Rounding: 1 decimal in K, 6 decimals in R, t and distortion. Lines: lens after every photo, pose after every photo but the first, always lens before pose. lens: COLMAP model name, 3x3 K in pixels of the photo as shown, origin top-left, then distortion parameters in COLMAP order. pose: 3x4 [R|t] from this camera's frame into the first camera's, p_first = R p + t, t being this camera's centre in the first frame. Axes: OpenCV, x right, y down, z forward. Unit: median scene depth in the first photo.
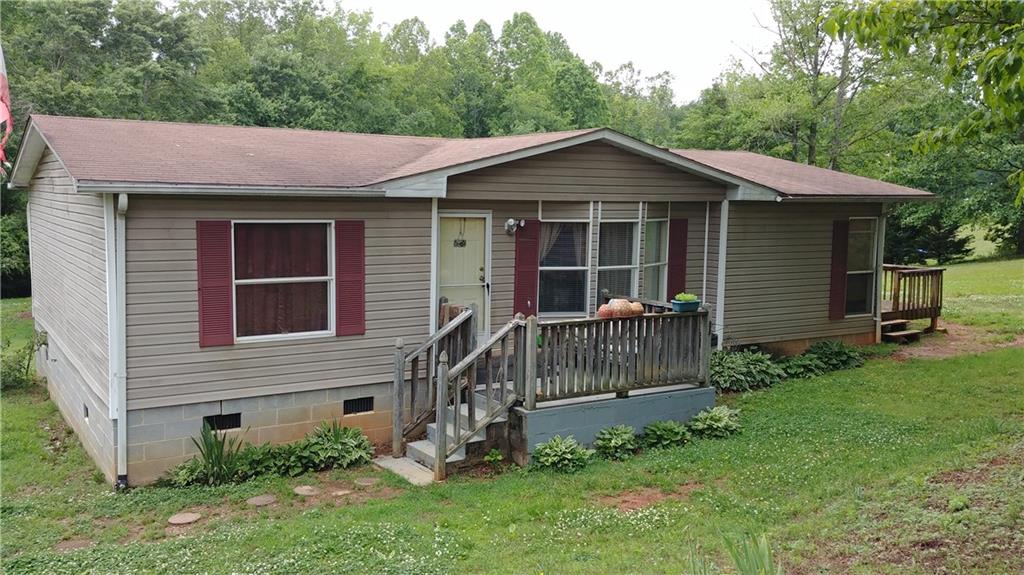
lens RADIAL K [[891.5, 0, 503.7], [0, 891.5, 287.0], [0, 0, 1]] dist [0.172747, -0.259940]
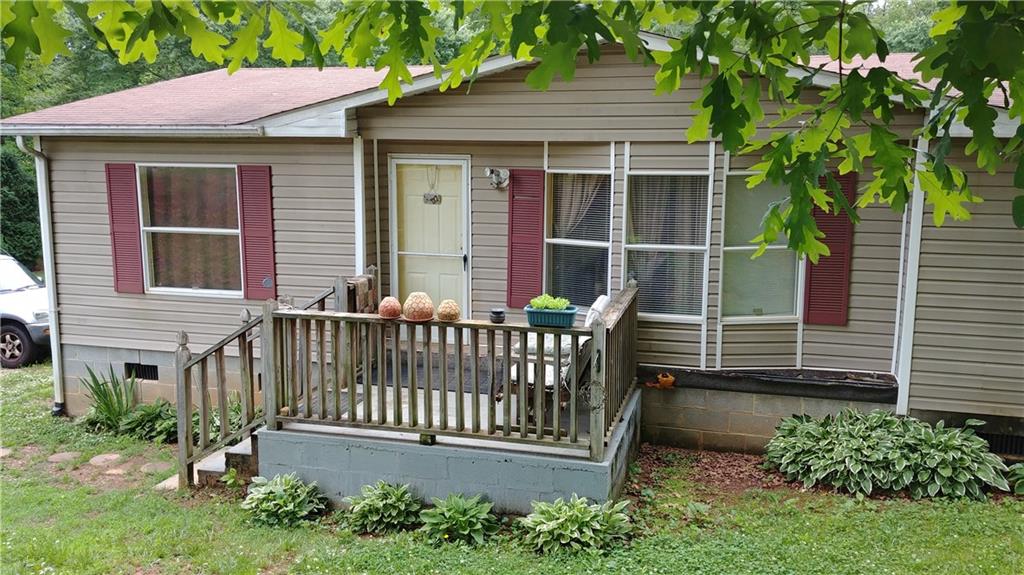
lens RADIAL K [[891.5, 0, 503.7], [0, 891.5, 287.0], [0, 0, 1]] dist [0.172747, -0.259940]
pose [[0.670832, 0.106103, -0.733980, 0.609796], [-0.069086, 0.994349, 0.080599, -0.043739], [0.738384, -0.003360, 0.674372, 0.576468]]
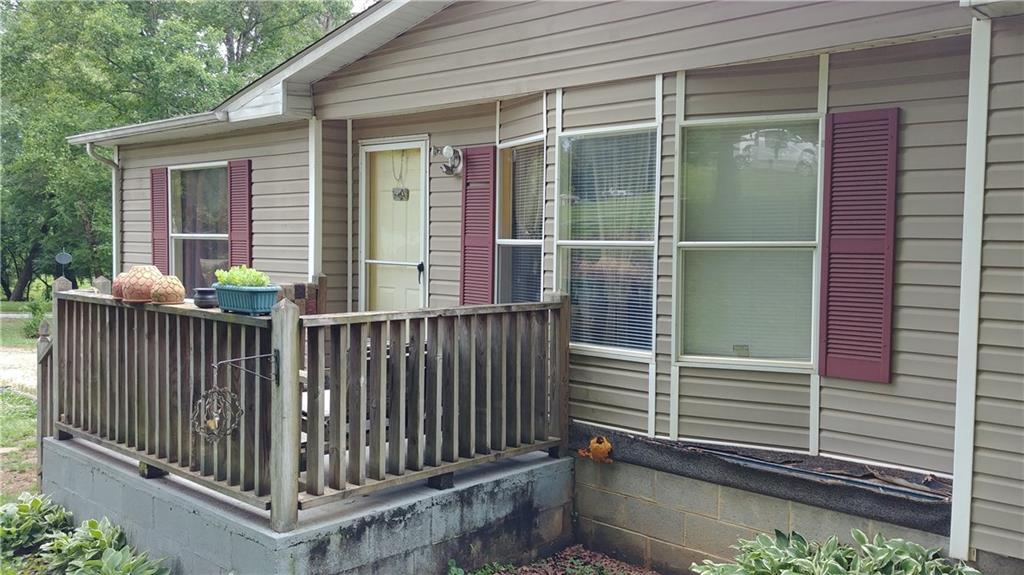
lens RADIAL K [[891.5, 0, 503.7], [0, 891.5, 287.0], [0, 0, 1]] dist [0.172747, -0.259940]
pose [[0.245706, 0.040677, -0.968491, 0.613670], [-0.109869, 0.993849, 0.013869, -0.002648], [0.963098, 0.102999, 0.248664, 1.003743]]
